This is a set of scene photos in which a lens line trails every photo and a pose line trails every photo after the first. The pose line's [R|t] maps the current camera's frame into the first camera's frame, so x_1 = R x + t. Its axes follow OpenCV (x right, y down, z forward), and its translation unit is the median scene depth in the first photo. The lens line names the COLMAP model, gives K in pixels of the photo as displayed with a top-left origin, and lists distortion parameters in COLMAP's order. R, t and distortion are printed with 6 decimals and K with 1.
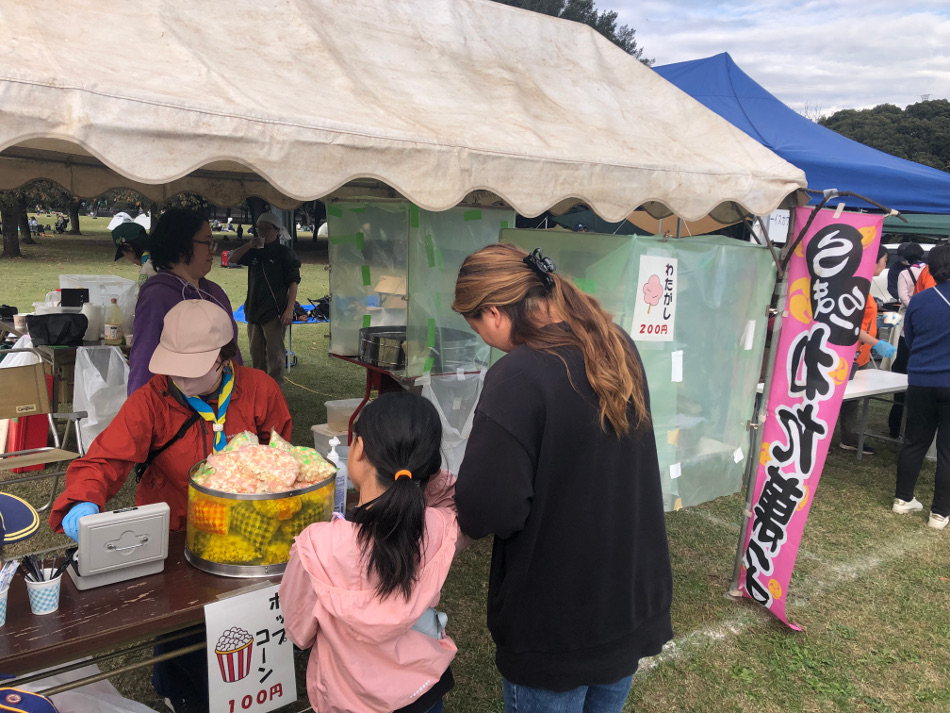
lens RADIAL K [[776.6, 0, 475.1], [0, 776.6, 356.0], [0, 0, 1]] dist [-0.004949, 0.002367]
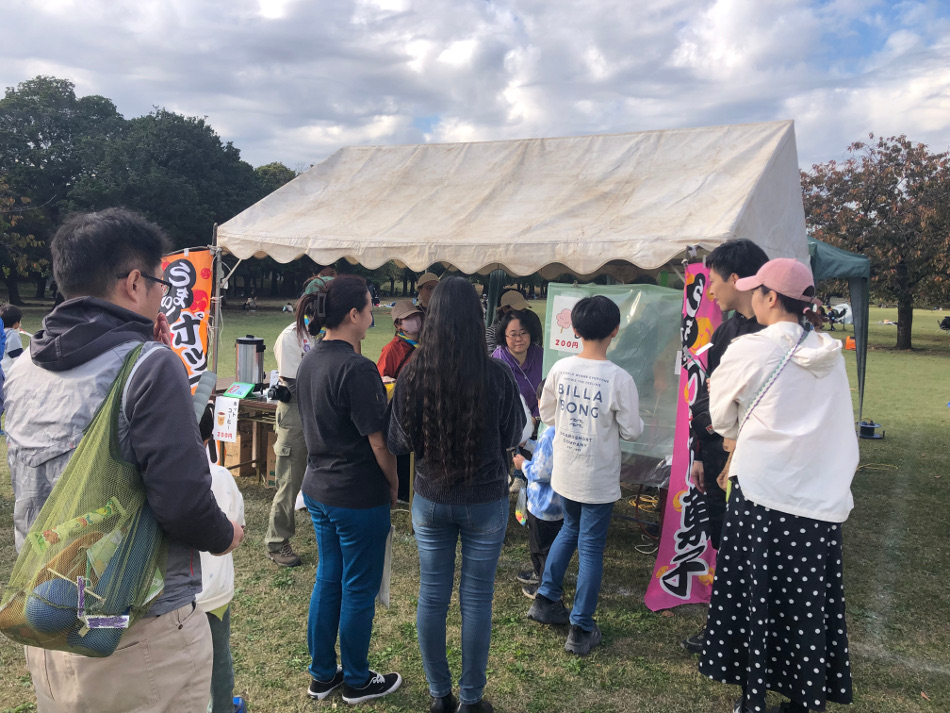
lens RADIAL K [[776.6, 0, 475.1], [0, 776.6, 356.8], [0, 0, 1]] dist [-0.004949, 0.002367]
pose [[0.380767, 0.038817, -0.923856, 1.993212], [-0.190393, 0.981001, -0.037253, 0.104539], [0.904858, 0.190080, 0.380923, 0.312150]]
